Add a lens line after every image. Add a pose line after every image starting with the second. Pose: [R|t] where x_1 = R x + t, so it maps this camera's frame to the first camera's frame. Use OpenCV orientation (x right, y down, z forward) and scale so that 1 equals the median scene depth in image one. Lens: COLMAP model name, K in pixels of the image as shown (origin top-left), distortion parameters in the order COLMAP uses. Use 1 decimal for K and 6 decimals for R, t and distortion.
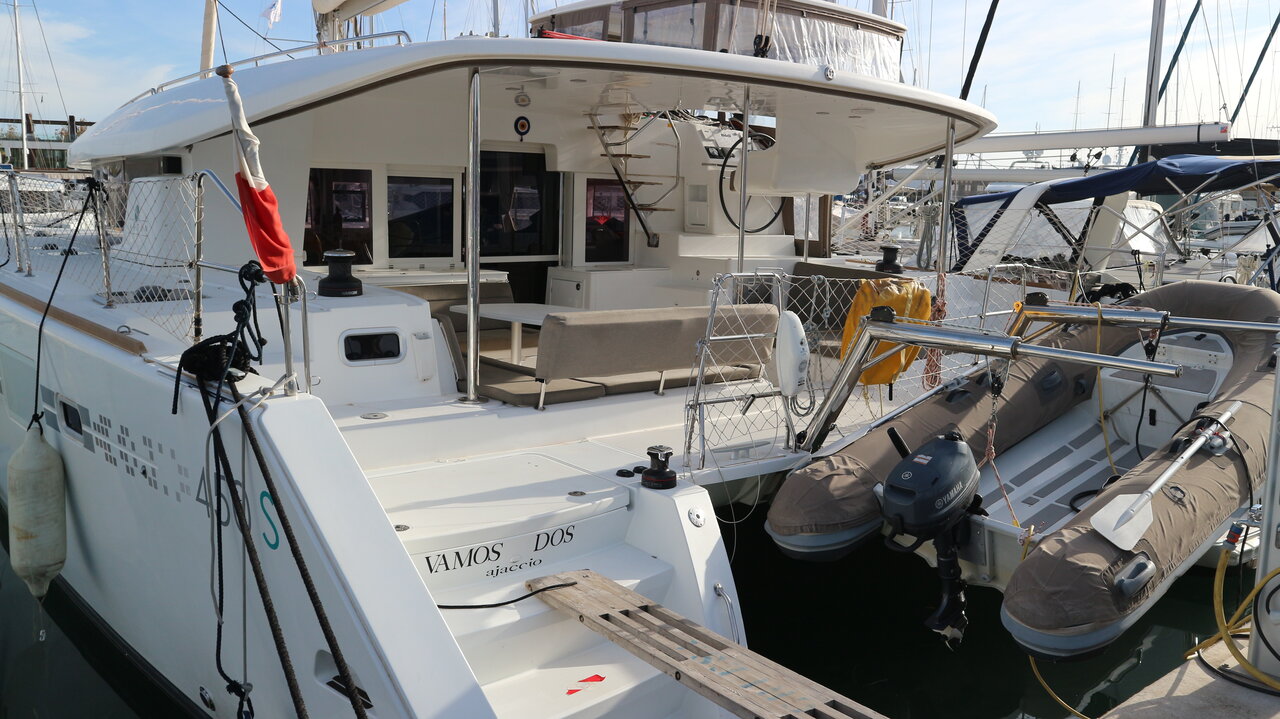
lens RADIAL K [[1065.7, 0, 640.0], [0, 1065.7, 359.5], [0, 0, 1]] dist [-0.096554, 0.136002]
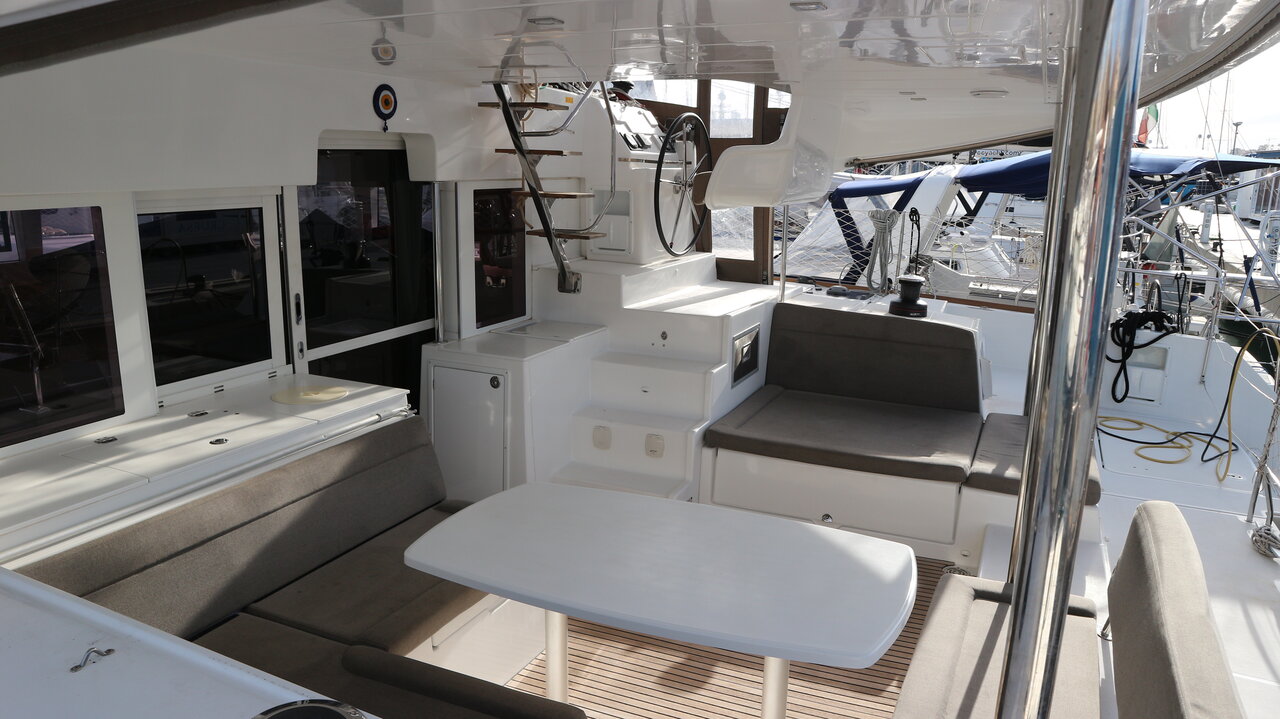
lens RADIAL K [[897.9, 0, 640.0], [0, 897.9, 359.5], [0, 0, 1]] dist [-0.116774, 0.084052]
pose [[0.909022, -0.098637, 0.404906, -0.290493], [0.063865, 0.993082, 0.098539, -0.196915], [-0.411825, -0.063715, 0.909033, 0.828590]]
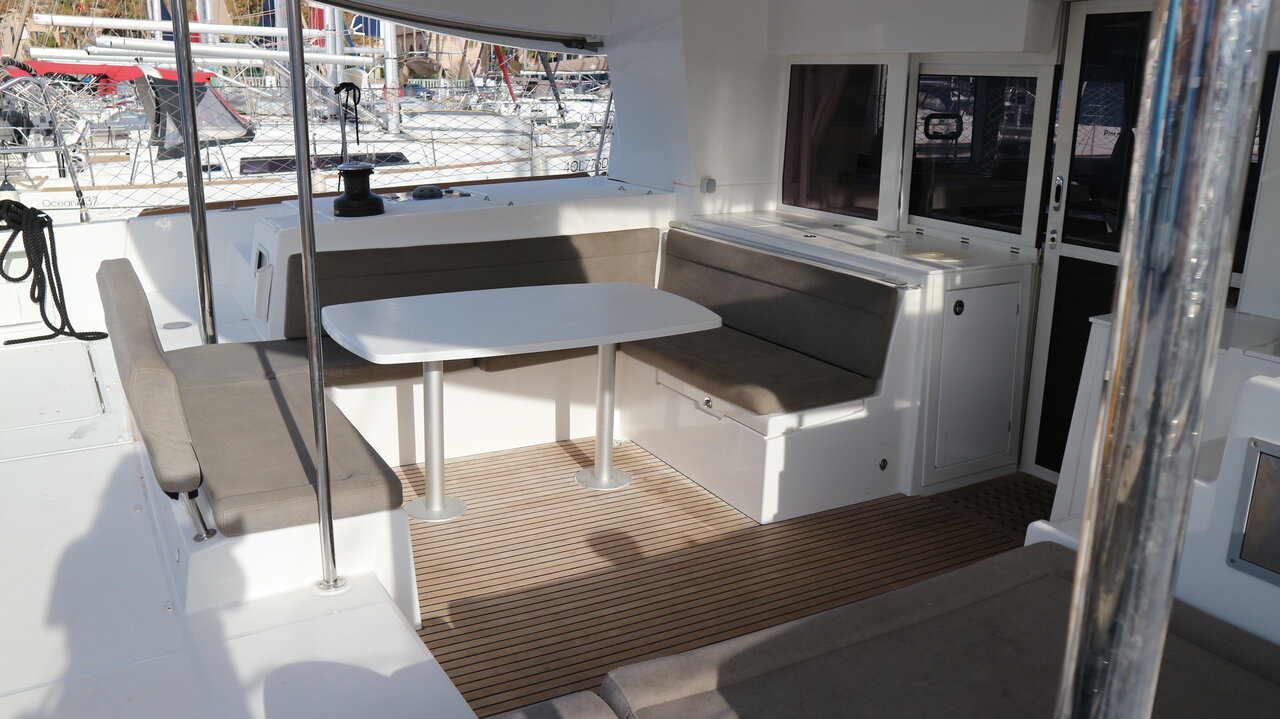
lens RADIAL K [[1065.7, 0, 640.0], [0, 1065.7, 359.5], [0, 0, 1]] dist [-0.096554, 0.136002]
pose [[-0.199860, 0.228766, -0.952744, 0.553247], [-0.160582, 0.951567, 0.262169, -0.221301], [0.966576, 0.205391, -0.153445, 1.420000]]
